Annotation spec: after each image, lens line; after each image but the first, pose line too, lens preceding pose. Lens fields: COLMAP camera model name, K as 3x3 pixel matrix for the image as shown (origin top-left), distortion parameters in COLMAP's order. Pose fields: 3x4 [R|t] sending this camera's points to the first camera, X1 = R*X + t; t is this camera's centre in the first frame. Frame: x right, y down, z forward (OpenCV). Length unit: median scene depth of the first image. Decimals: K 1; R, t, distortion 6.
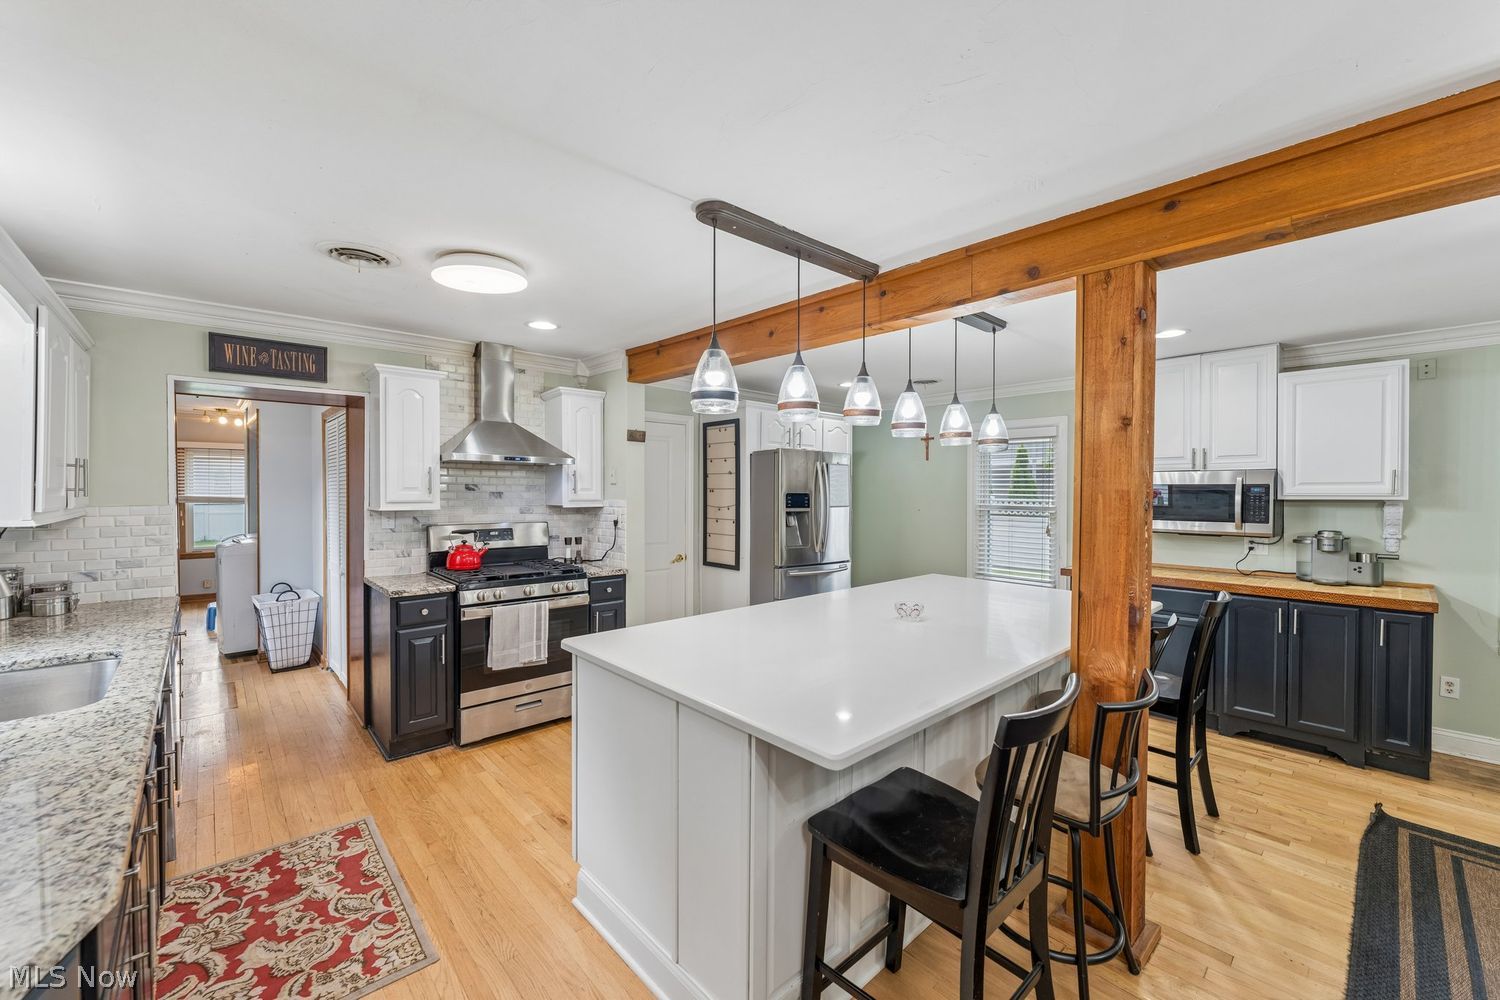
lens RADIAL K [[602.7, 0, 748.7], [0, 602.7, 499.4], [0, 0, 1]] dist [0.002915, -0.000764]
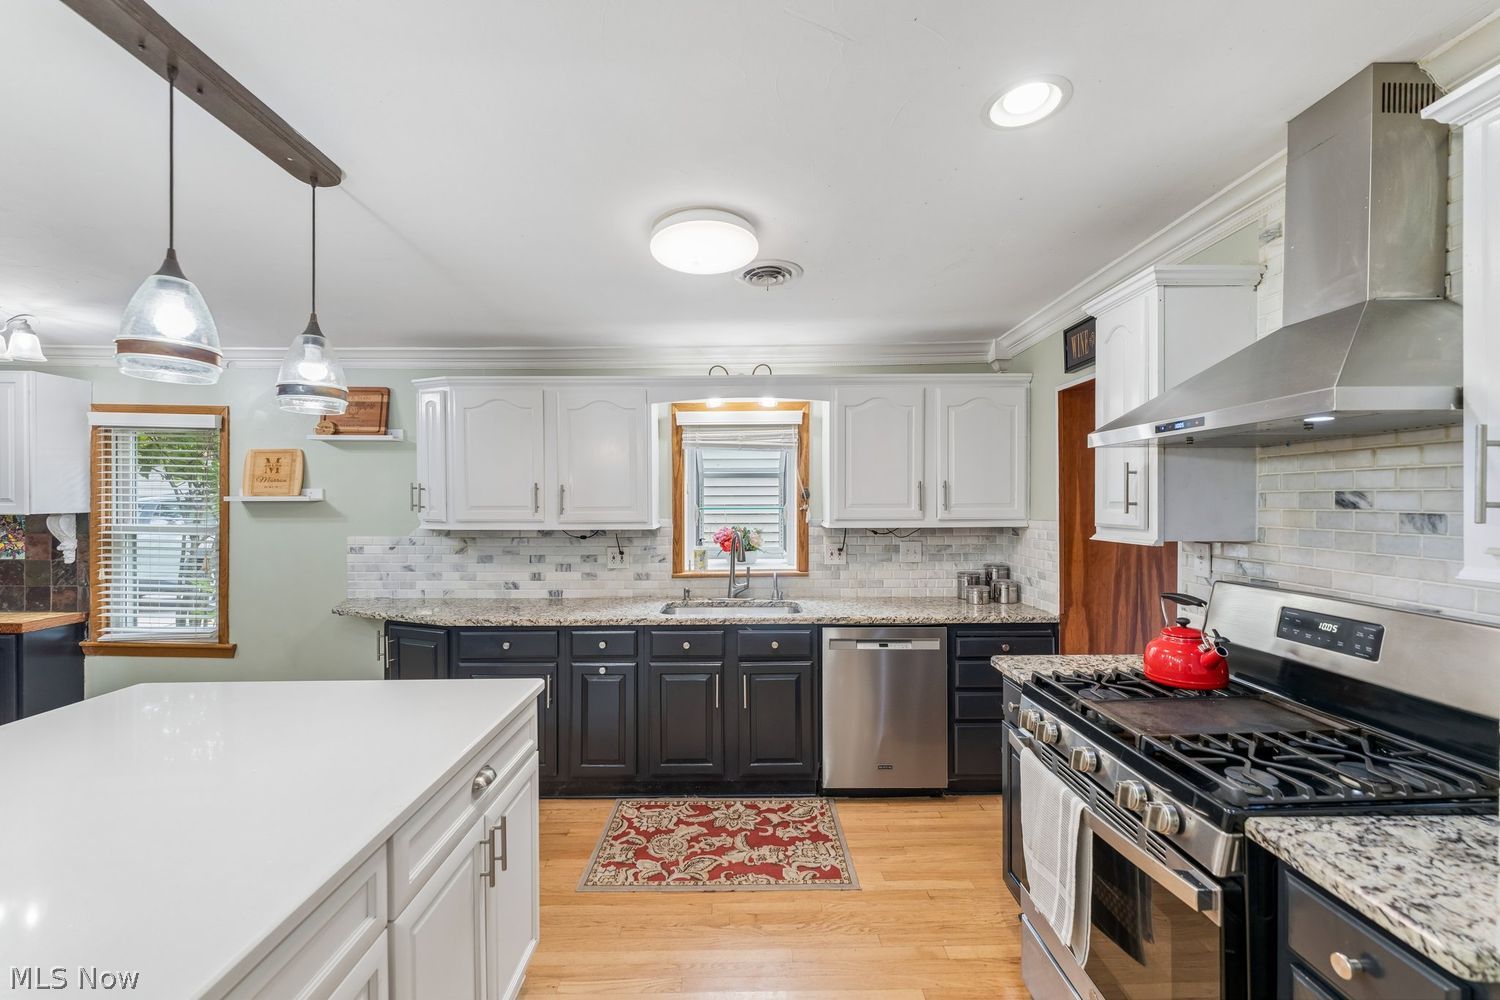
lens RADIAL K [[602.7, 0, 740.3], [0, 602.7, 494.8], [0, 0, 1]] dist [0.002915, -0.000764]
pose [[-0.676034, -0.008982, -0.736816, 0.134544], [-0.010760, 0.999939, -0.002317, -0.030848], [0.736792, 0.006362, -0.676089, 1.685470]]
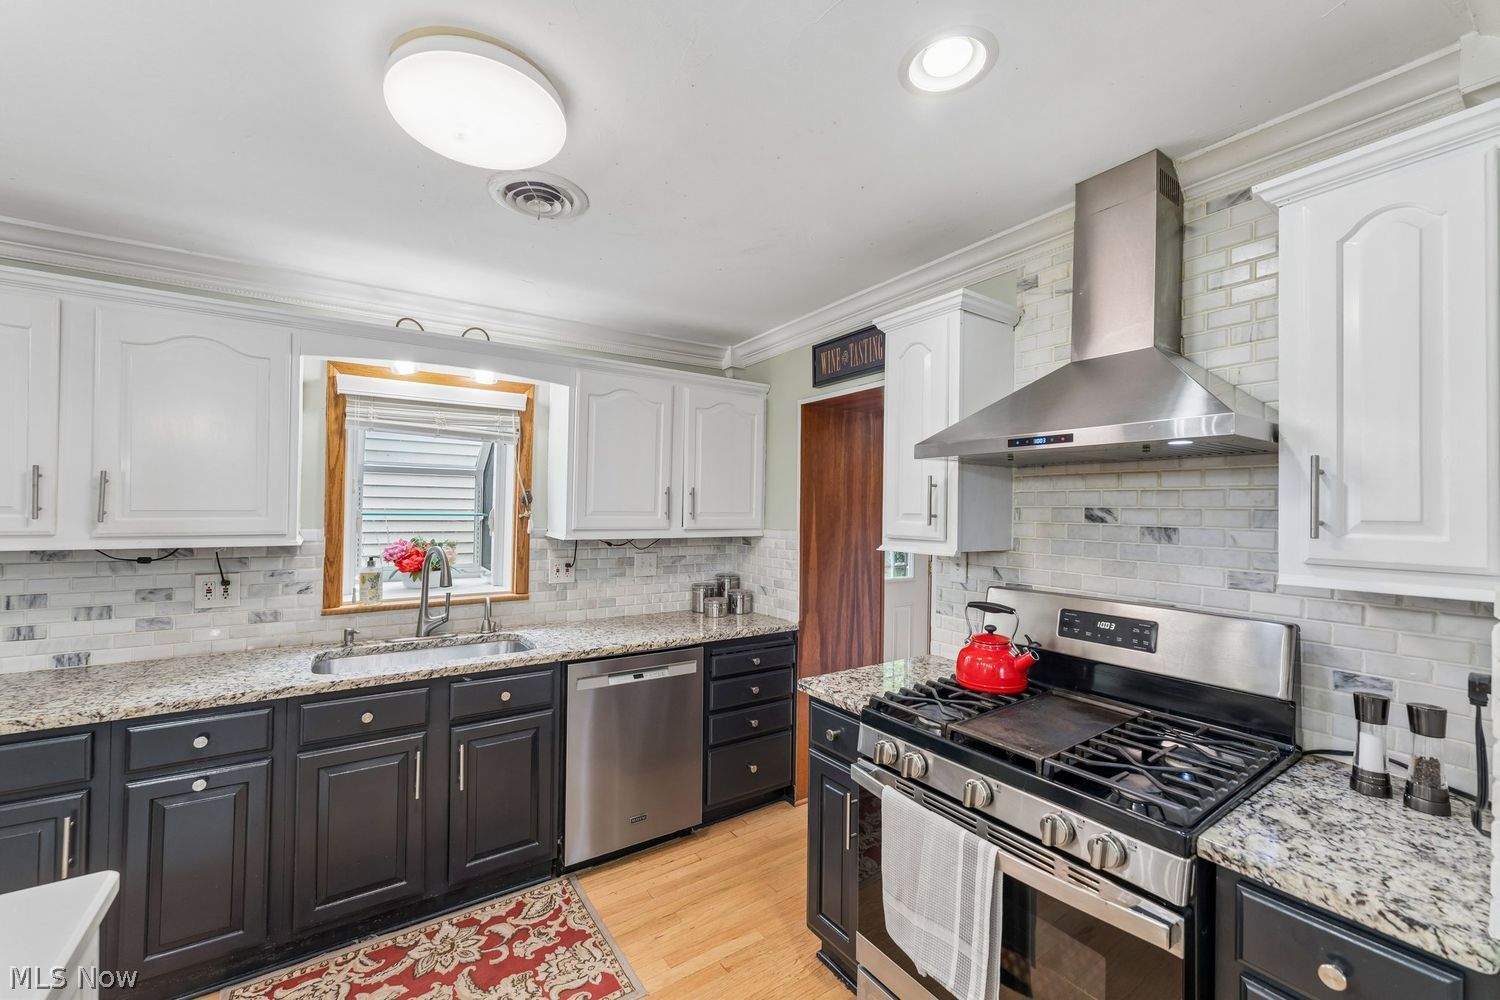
lens RADIAL K [[602.7, 0, 747.7], [0, 602.7, 498.8], [0, 0, 1]] dist [0.002915, -0.000764]
pose [[-0.151793, -0.022995, -0.988145, 0.044991], [-0.030827, 0.999353, -0.018521, -0.026847], [0.987931, 0.027650, -0.152404, 1.400228]]
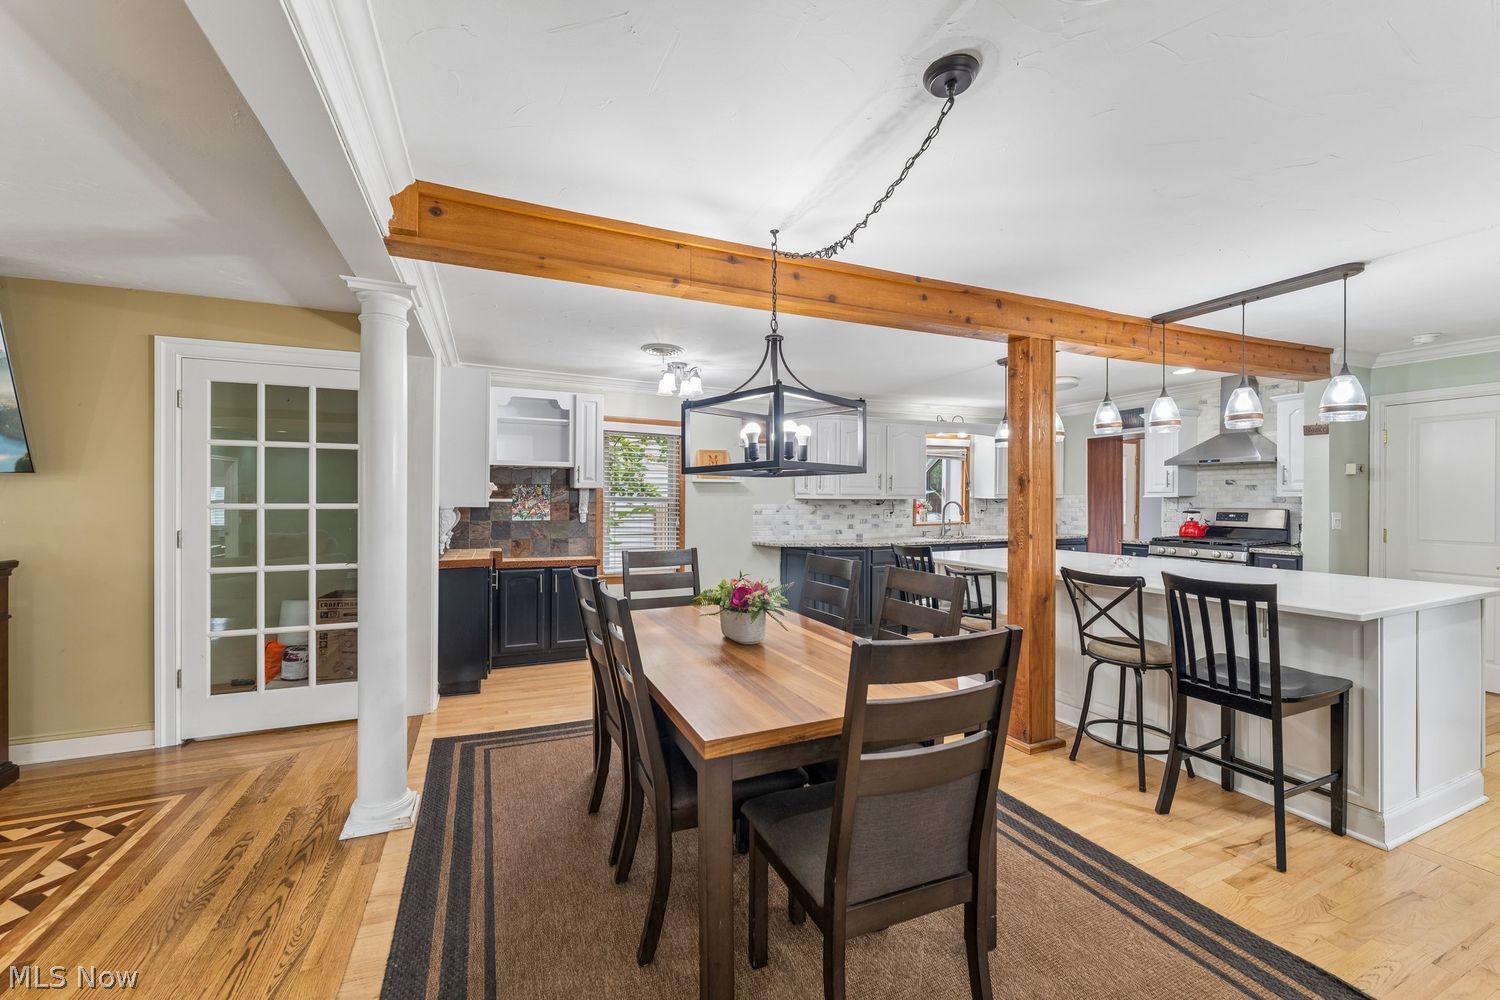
lens RADIAL K [[602.7, 0, 746.1], [0, 602.7, 496.8], [0, 0, 1]] dist [0.002915, -0.000764]
pose [[-0.335420, -0.005134, -0.942055, 2.120729], [-0.015367, 0.999882, 0.000022, 0.052941], [0.941943, 0.014484, -0.335460, 0.718441]]
